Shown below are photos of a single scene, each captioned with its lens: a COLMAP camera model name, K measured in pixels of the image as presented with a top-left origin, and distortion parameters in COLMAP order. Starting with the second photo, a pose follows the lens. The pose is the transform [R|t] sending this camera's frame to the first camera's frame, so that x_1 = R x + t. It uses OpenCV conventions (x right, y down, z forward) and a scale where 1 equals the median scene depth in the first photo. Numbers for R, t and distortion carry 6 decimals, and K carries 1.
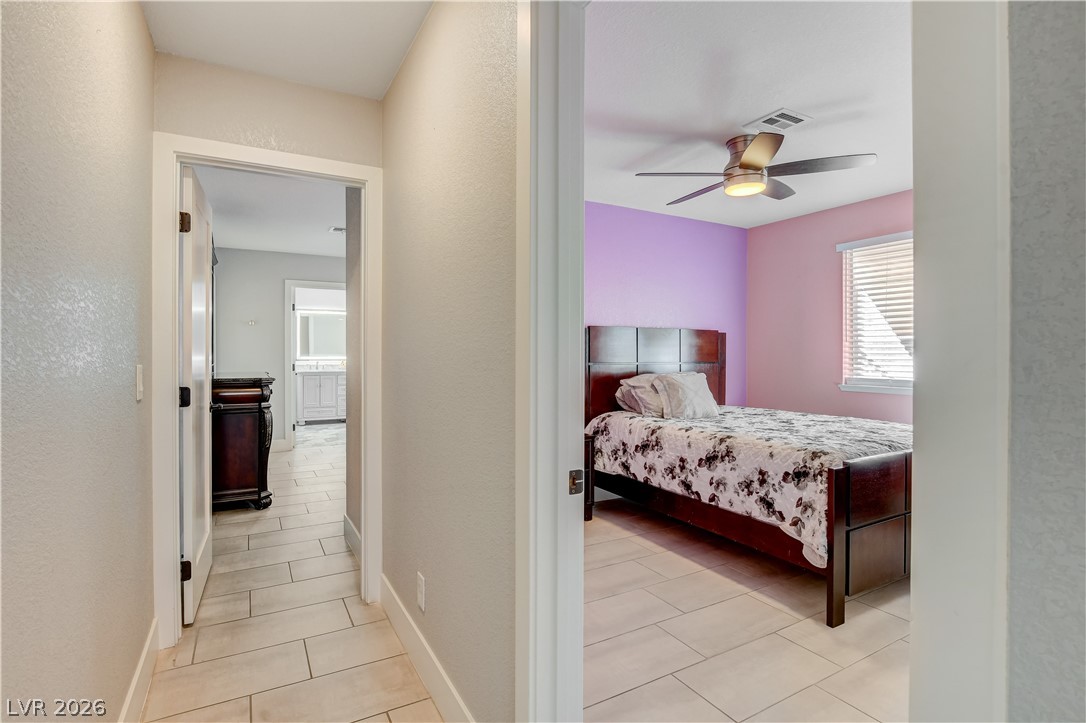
lens RADIAL K [[524.7, 0, 543.7], [0, 524.7, 358.3], [0, 0, 1]] dist [-0.018992, 0.000285]
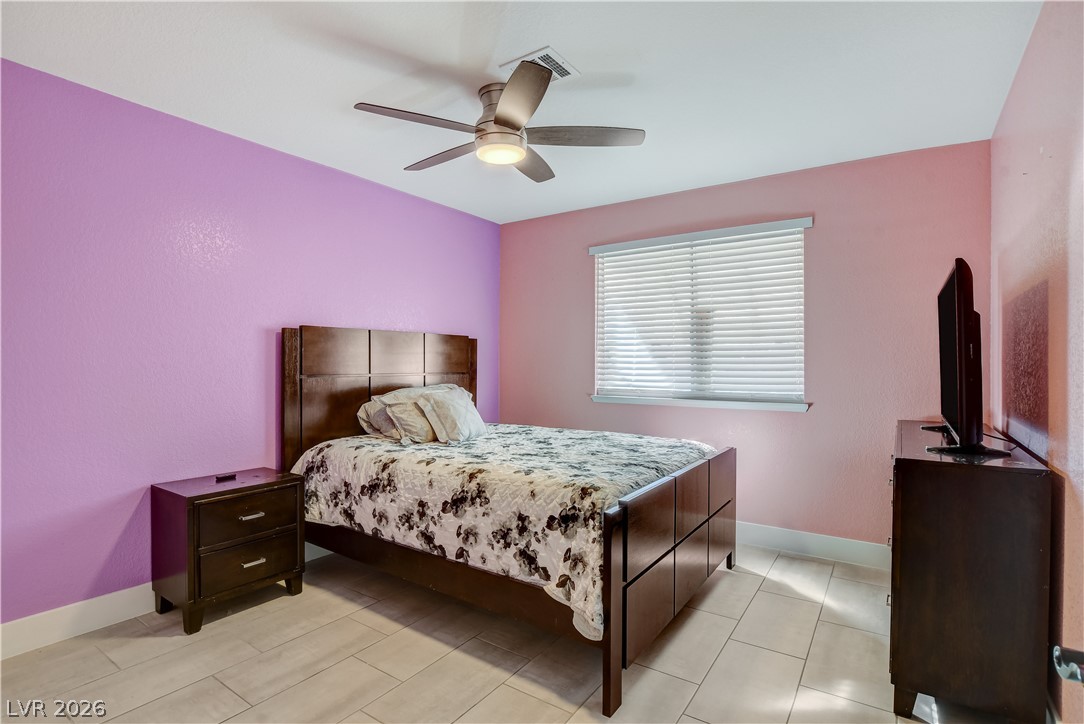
lens RADIAL K [[523.7, 0, 541.5], [0, 523.7, 361.9], [0, 0, 1]] dist [-0.018992, 0.000285]
pose [[0.897756, 0.001739, 0.440489, 0.091945], [0.002485, 0.999956, -0.009013, -0.003706], [-0.440485, 0.009187, 0.897713, 0.258485]]
